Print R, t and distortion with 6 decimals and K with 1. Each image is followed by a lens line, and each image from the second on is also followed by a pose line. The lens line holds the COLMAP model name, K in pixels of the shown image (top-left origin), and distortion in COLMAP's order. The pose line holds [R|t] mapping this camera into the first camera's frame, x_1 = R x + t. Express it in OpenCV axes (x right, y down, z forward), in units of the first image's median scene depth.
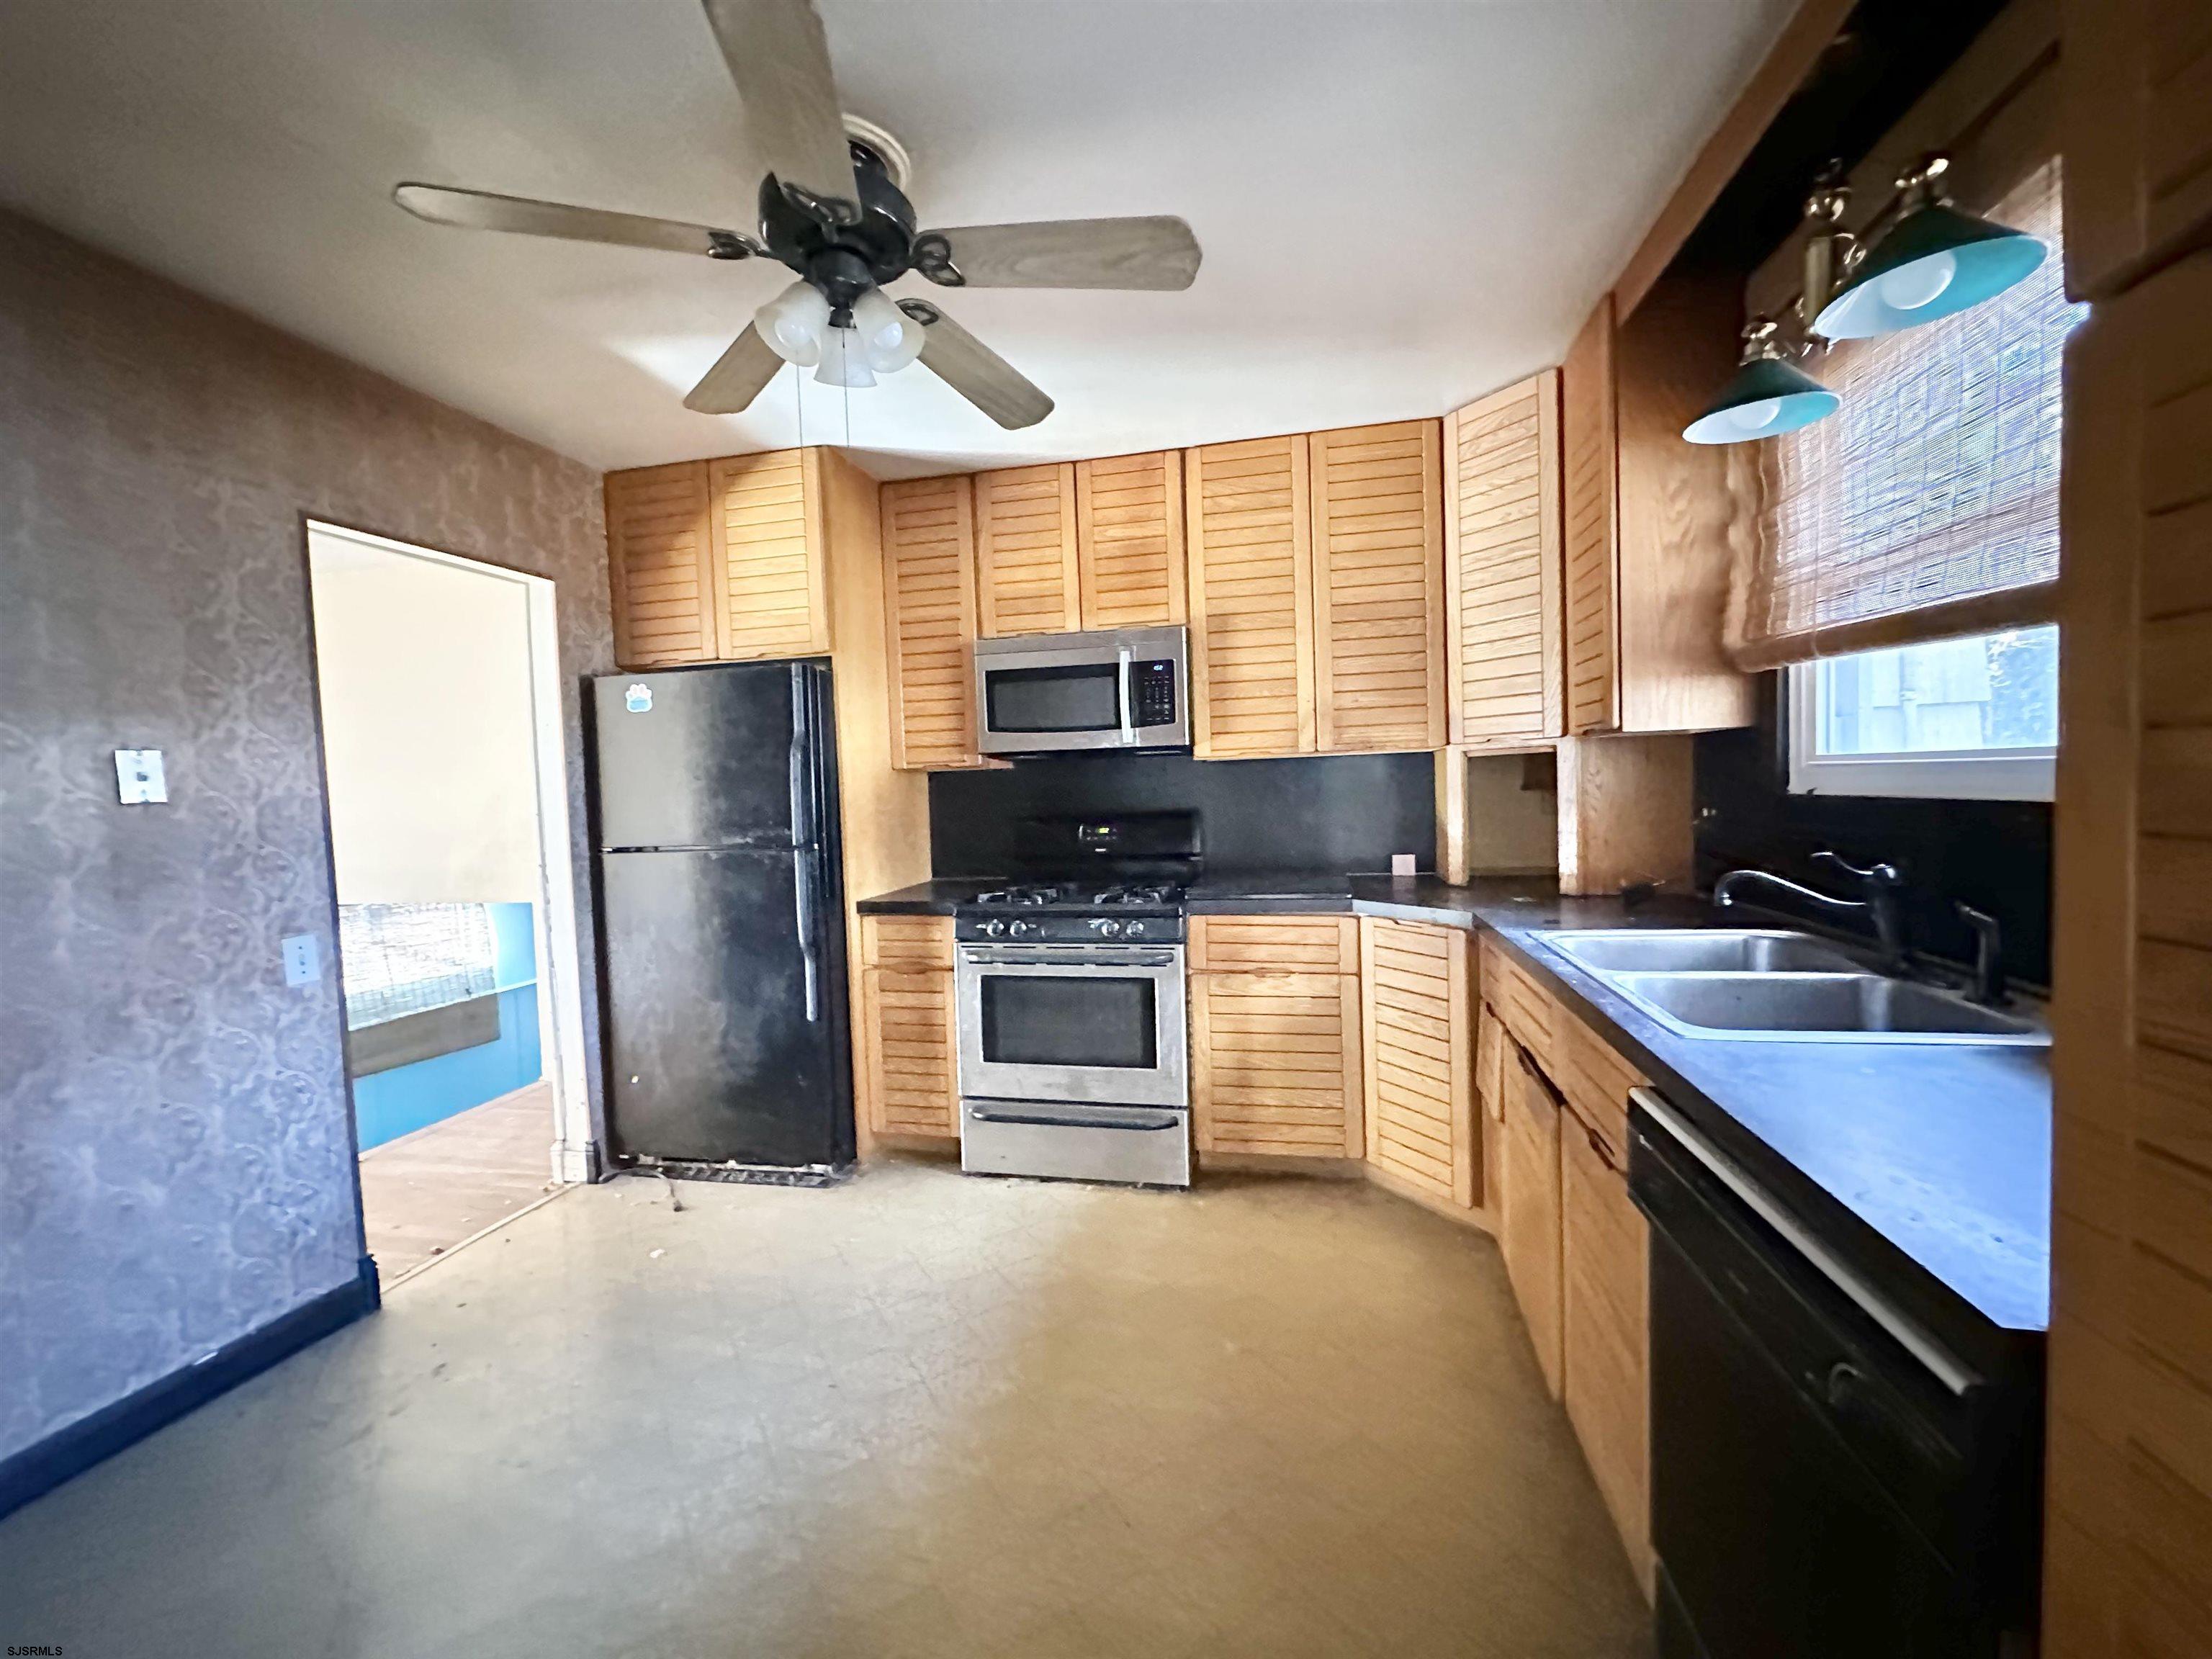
lens RADIAL K [[883.7, 0, 1112.8], [0, 883.7, 833.9], [0, 0, 1]] dist [-0.006178, 0.001299]
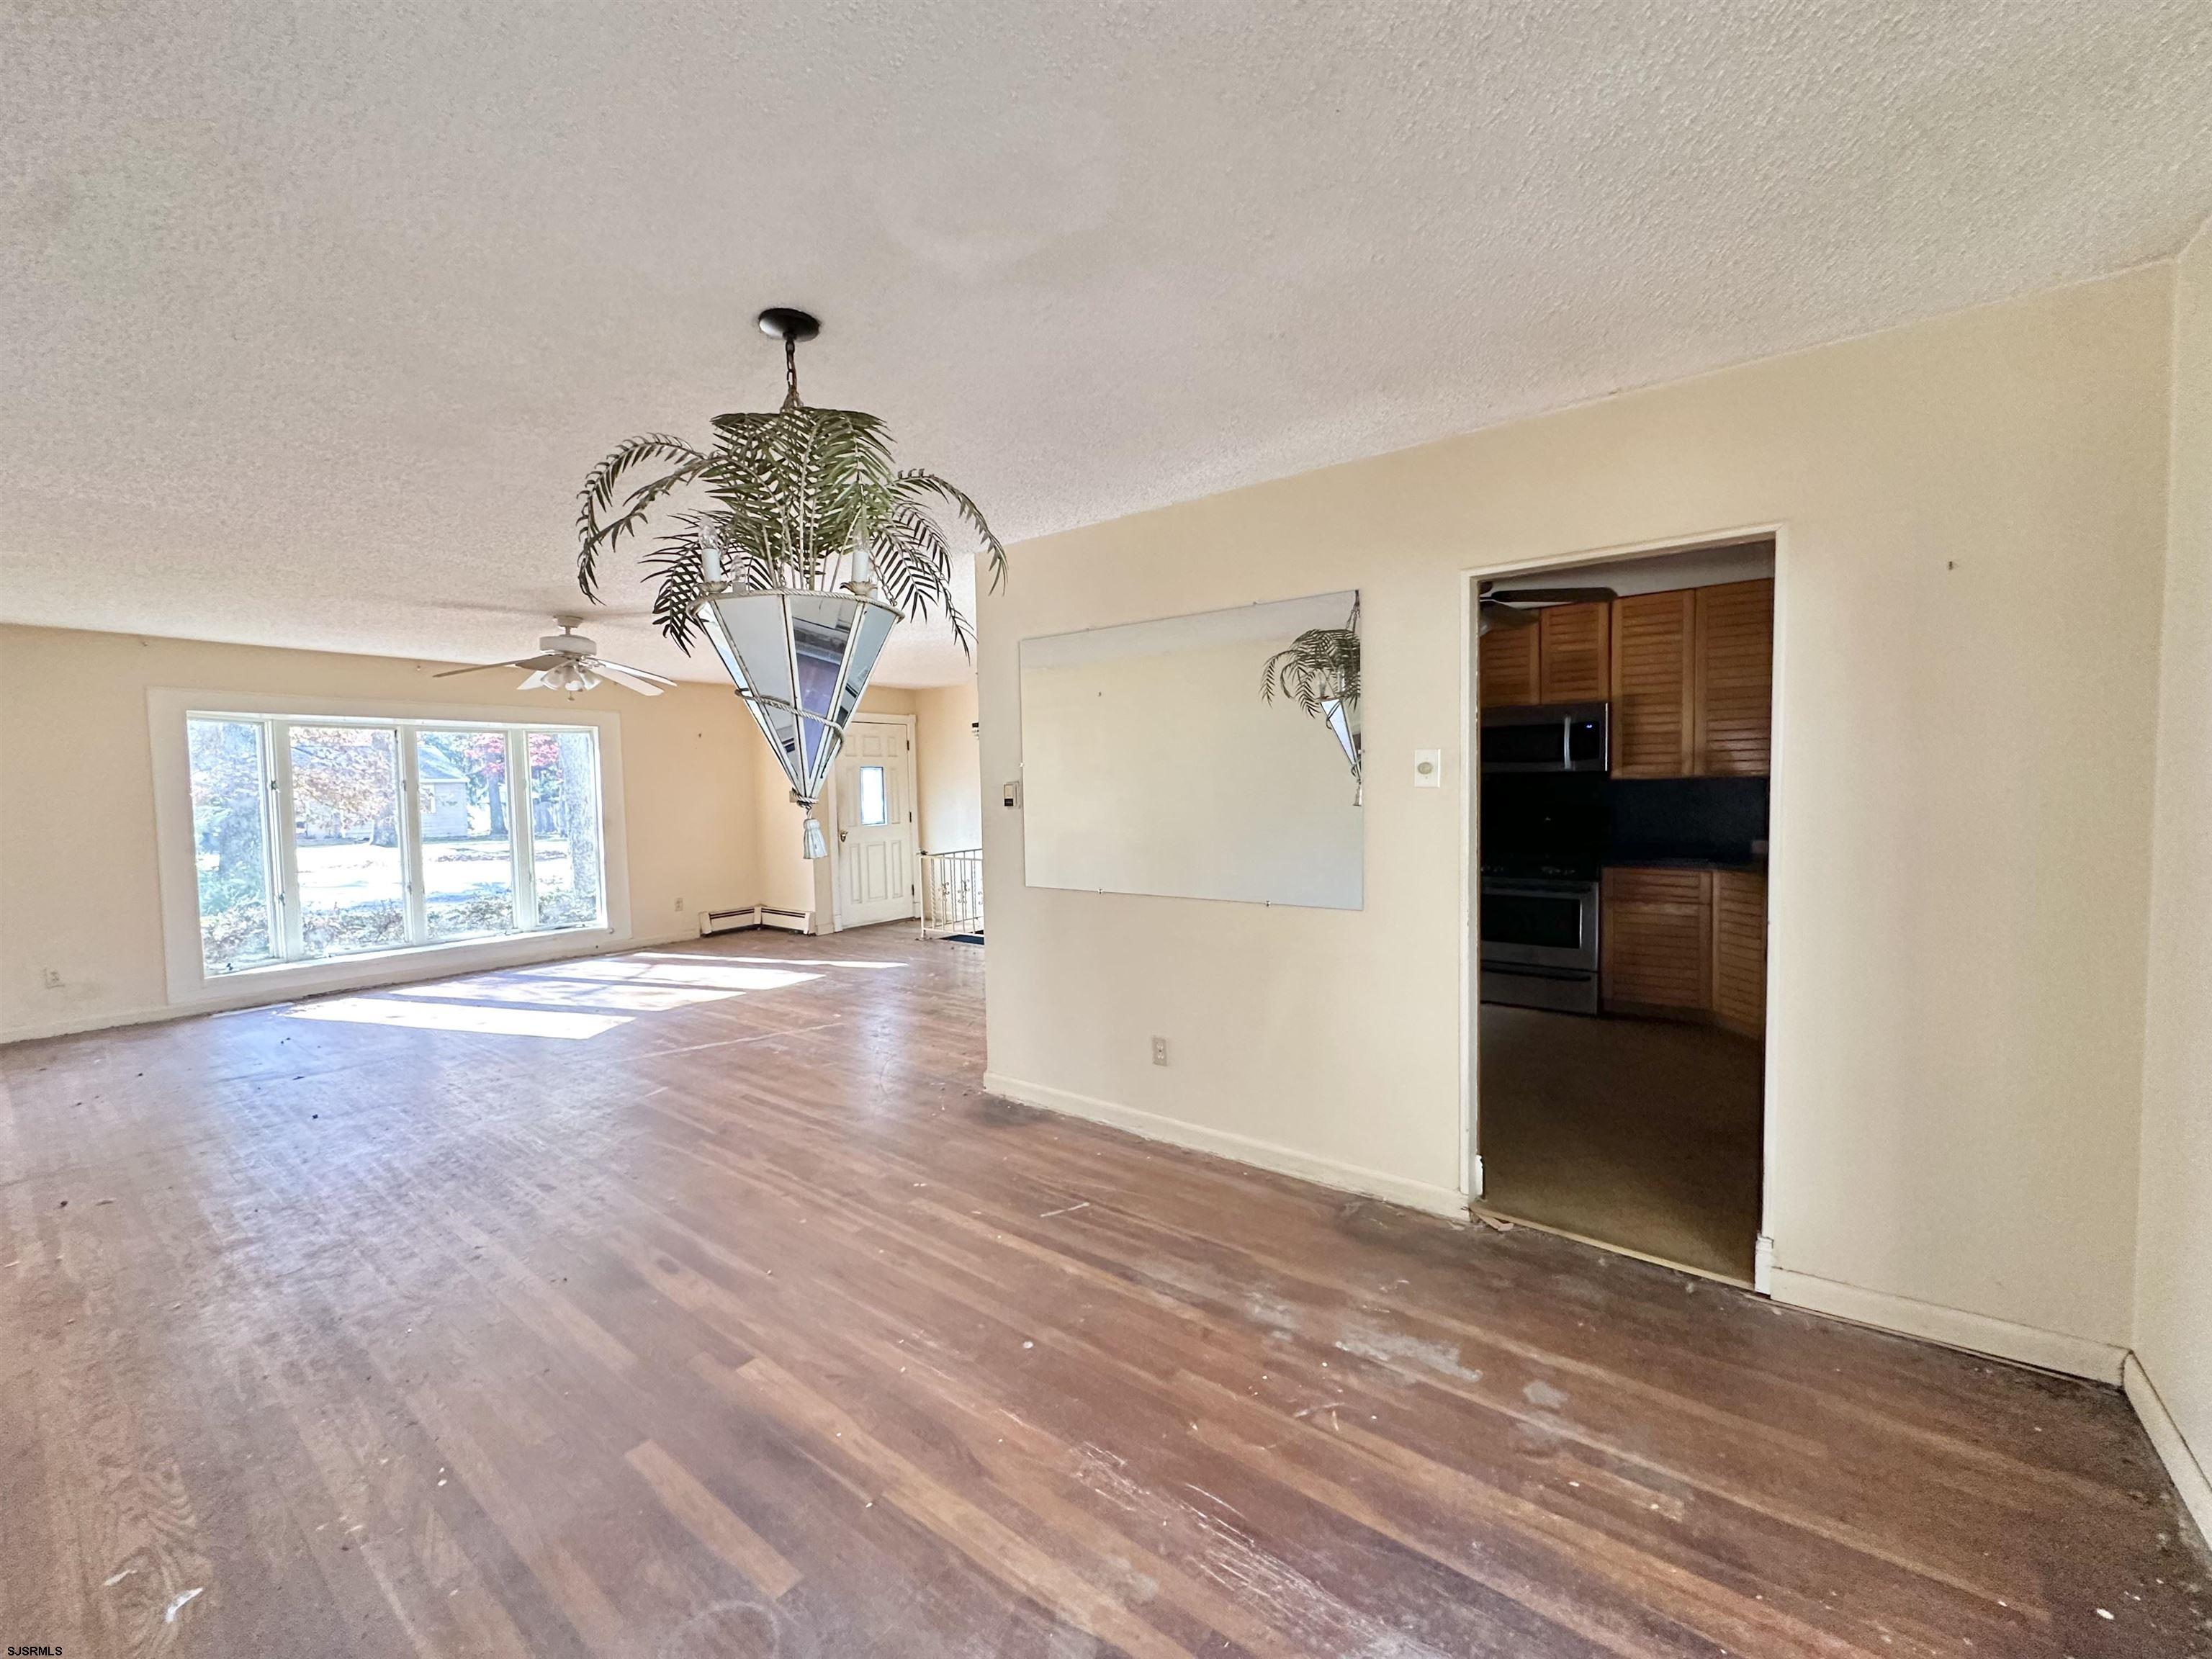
lens RADIAL K [[883.7, 0, 1110.8], [0, 883.7, 829.3], [0, 0, 1]] dist [-0.006178, 0.001299]
pose [[0.904690, 0.035422, -0.424594, -0.060495], [-0.031469, 0.999371, 0.016322, 0.018391], [0.424906, -0.001405, 0.905237, -1.053698]]
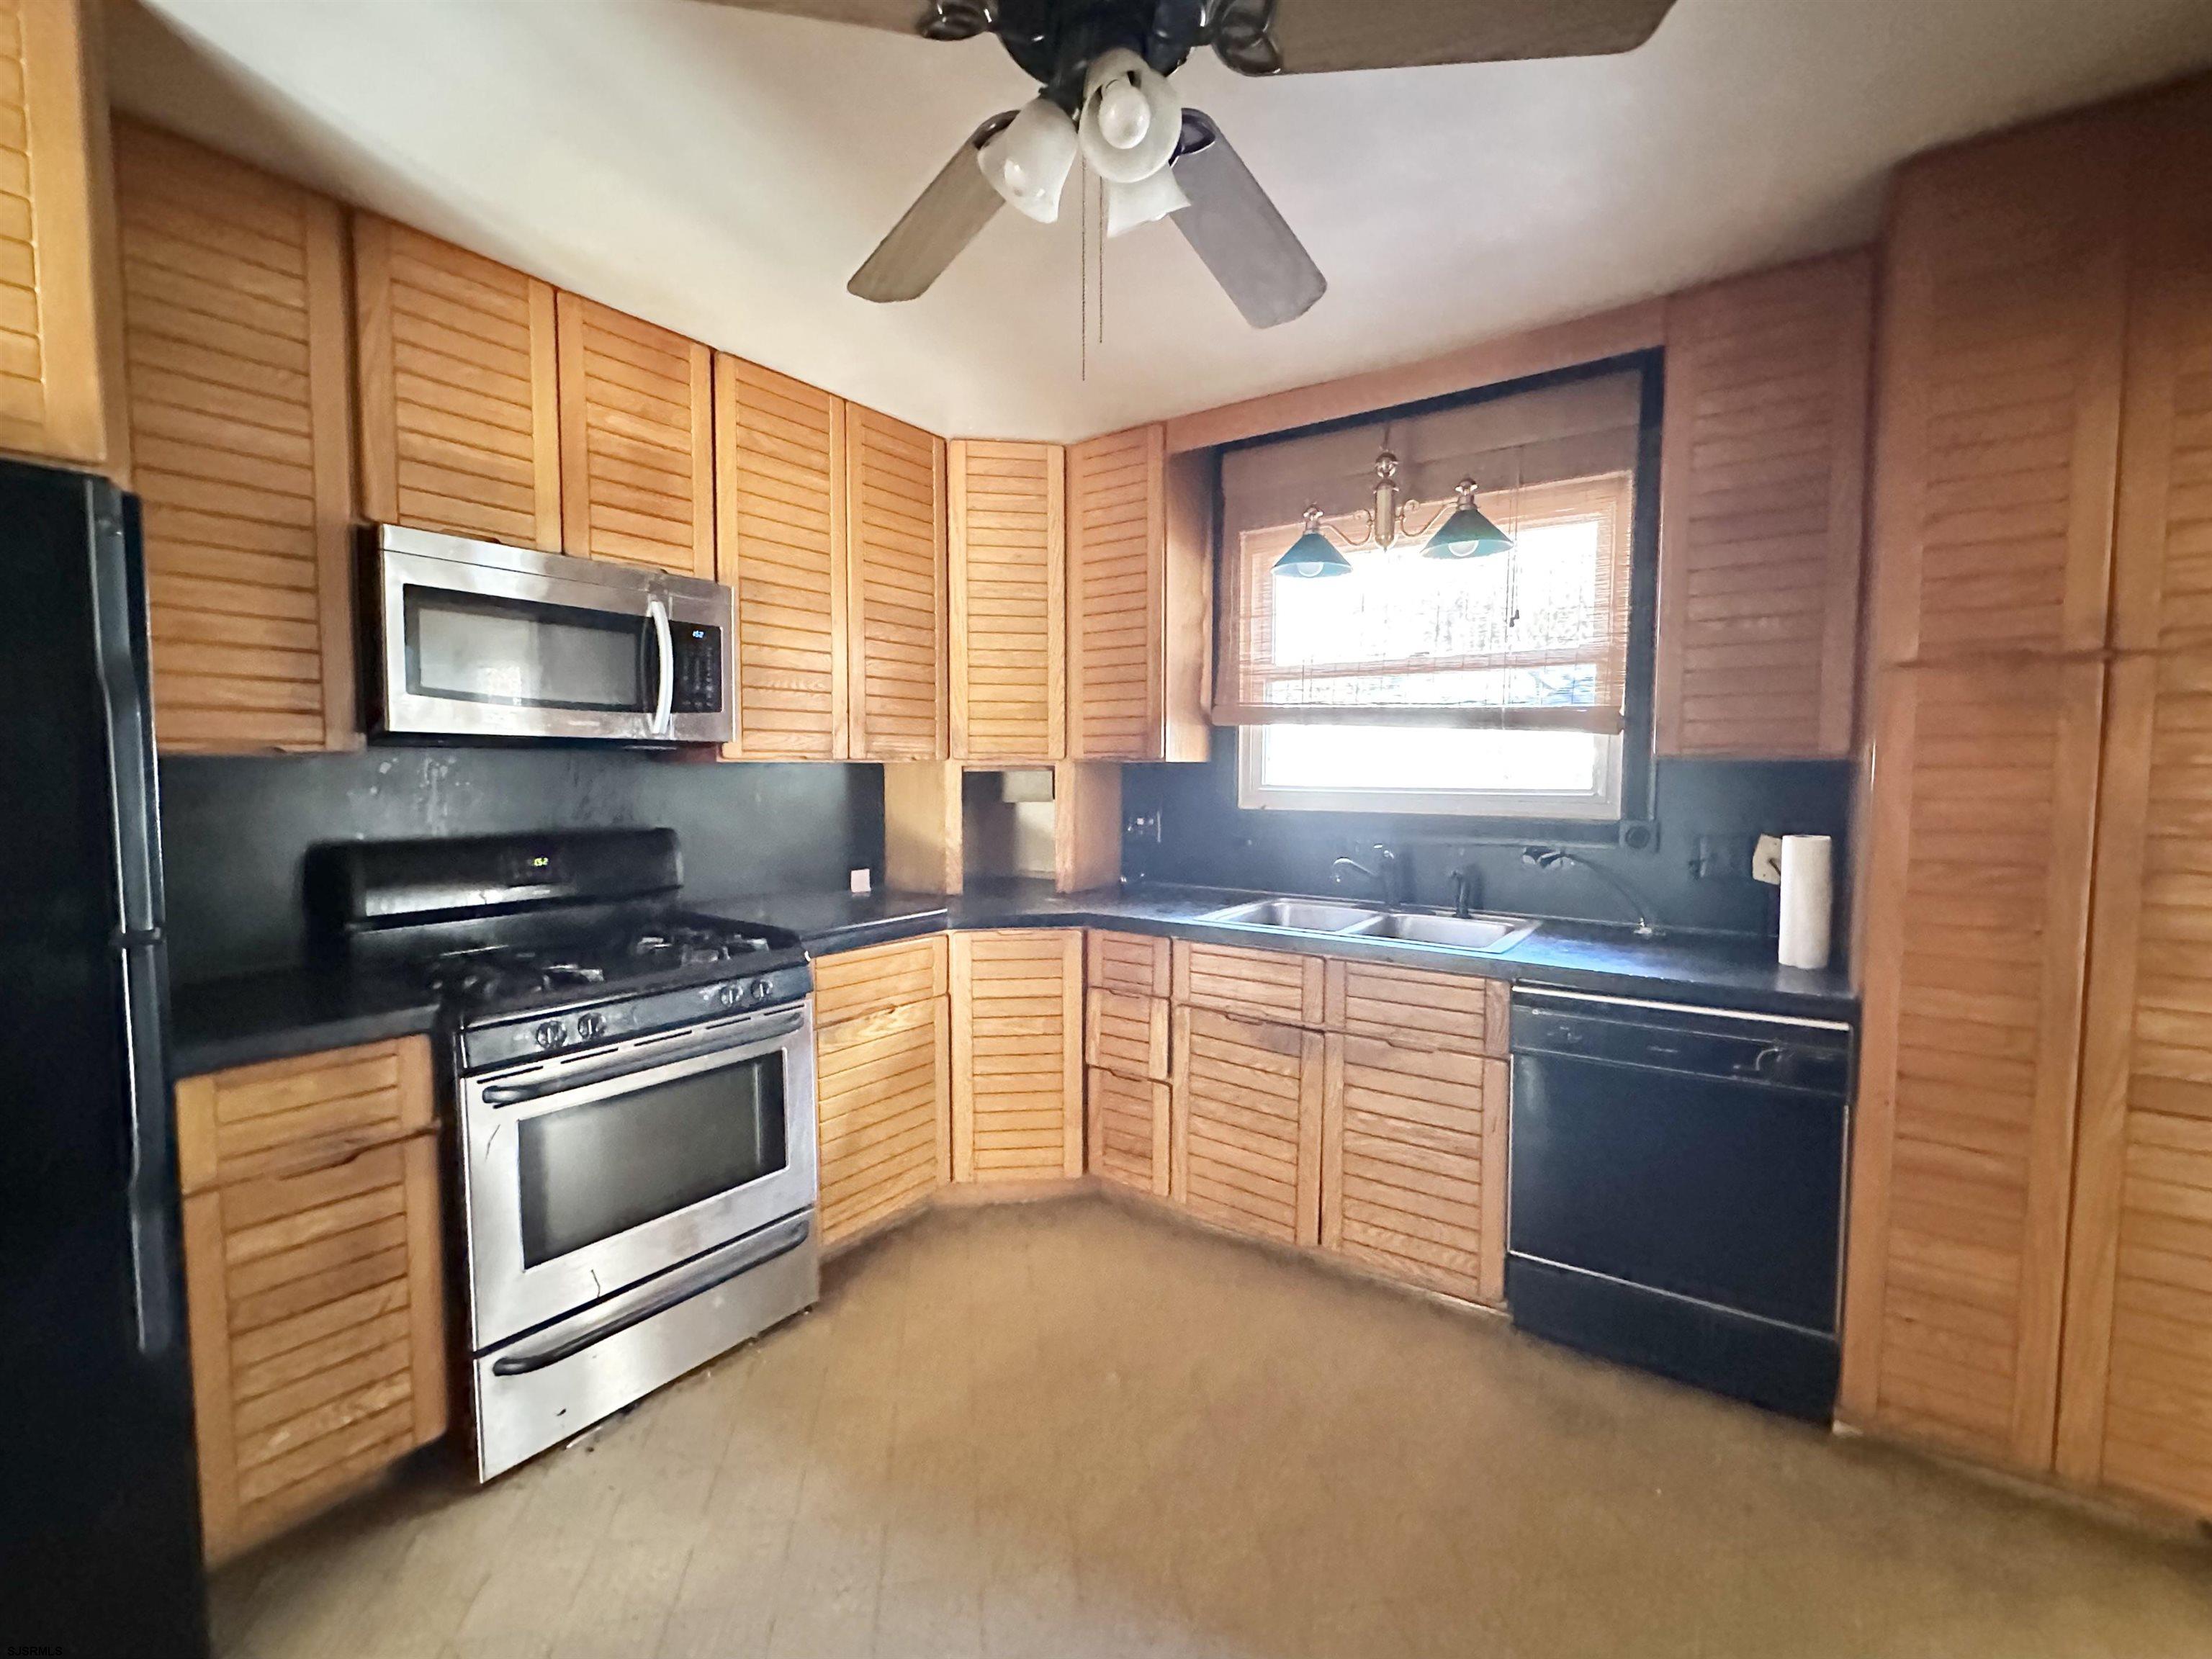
lens RADIAL K [[946.6, 0, 1120.9], [0, 946.6, 828.1], [0, 0, 1]] dist [-0.002465, -0.000077]
pose [[0.390559, -0.021038, 0.920337, -0.572291], [0.033549, 0.999400, 0.008609, -0.023747], [-0.919966, 0.027514, 0.391031, 0.399317]]
